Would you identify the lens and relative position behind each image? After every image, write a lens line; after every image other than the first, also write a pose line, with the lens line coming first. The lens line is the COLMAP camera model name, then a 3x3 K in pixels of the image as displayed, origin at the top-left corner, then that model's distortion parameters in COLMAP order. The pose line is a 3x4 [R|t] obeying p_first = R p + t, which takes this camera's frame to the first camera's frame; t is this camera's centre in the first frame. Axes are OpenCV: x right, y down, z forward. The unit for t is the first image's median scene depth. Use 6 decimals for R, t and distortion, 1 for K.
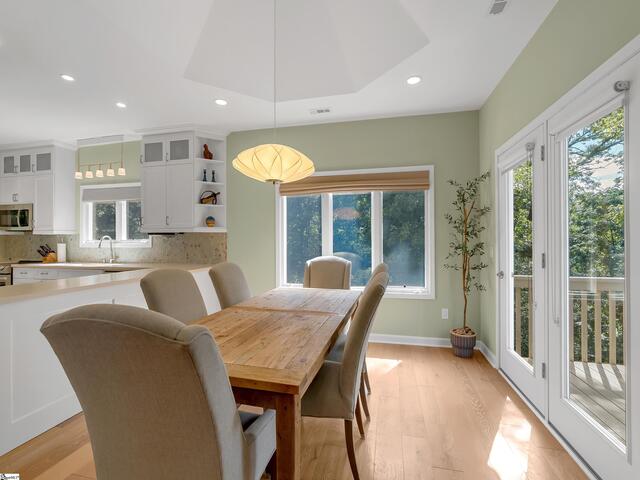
lens RADIAL K [[289.1, 0, 318.7], [0, 289.1, 239.7], [0, 0, 1]] dist [-0.008176, 0.002106]
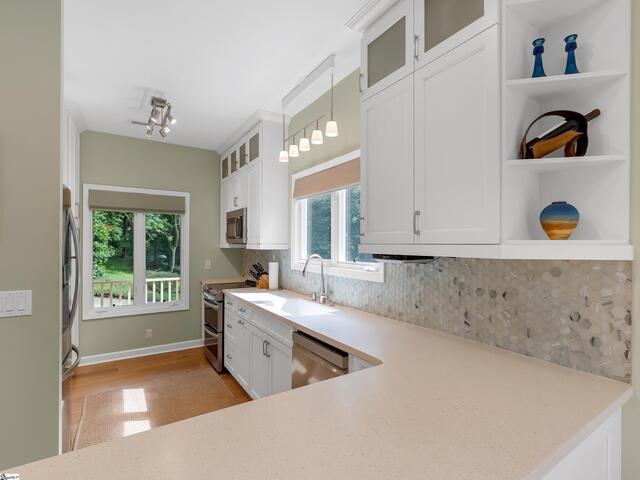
lens RADIAL K [[310.8, 0, 320.5], [0, 310.8, 245.5], [0, 0, 1]] dist [-0.004012, -0.000684]
pose [[0.715293, 0.009683, -0.698758, -0.312899], [-0.004379, 0.999946, 0.009374, -0.037818], [0.698811, -0.003645, 0.715297, 0.589274]]
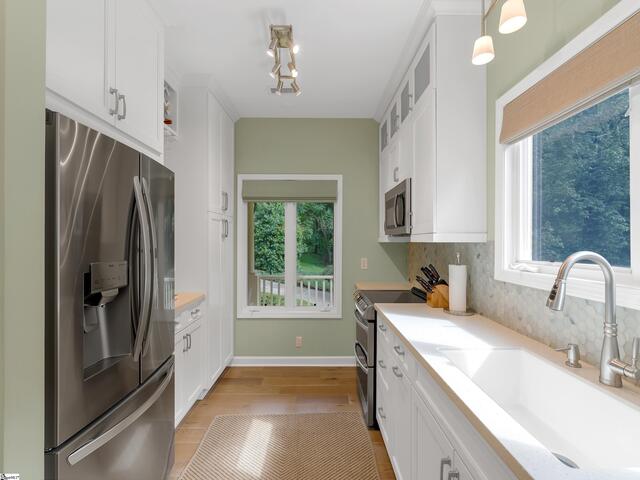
lens RADIAL K [[289.1, 0, 322.8], [0, 289.1, 241.0], [0, 0, 1]] dist [-0.008176, 0.002106]
pose [[0.236787, -0.000636, -0.971561, -0.594750], [0.000502, 1.000000, -0.000532, -0.021859], [0.971561, -0.000361, 0.236787, 0.784865]]
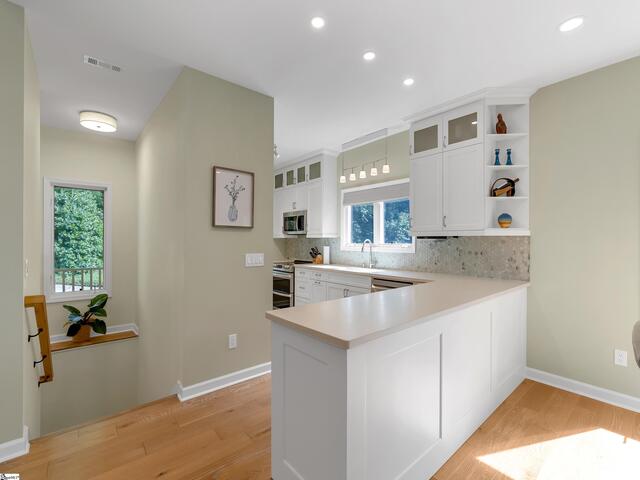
lens RADIAL K [[289.1, 0, 322.4], [0, 289.1, 241.3], [0, 0, 1]] dist [-0.008176, 0.002106]
pose [[0.804675, 0.007781, -0.593664, -0.297771], [-0.004982, 0.999967, 0.006354, -0.012882], [0.593694, -0.002155, 0.804688, 0.145575]]
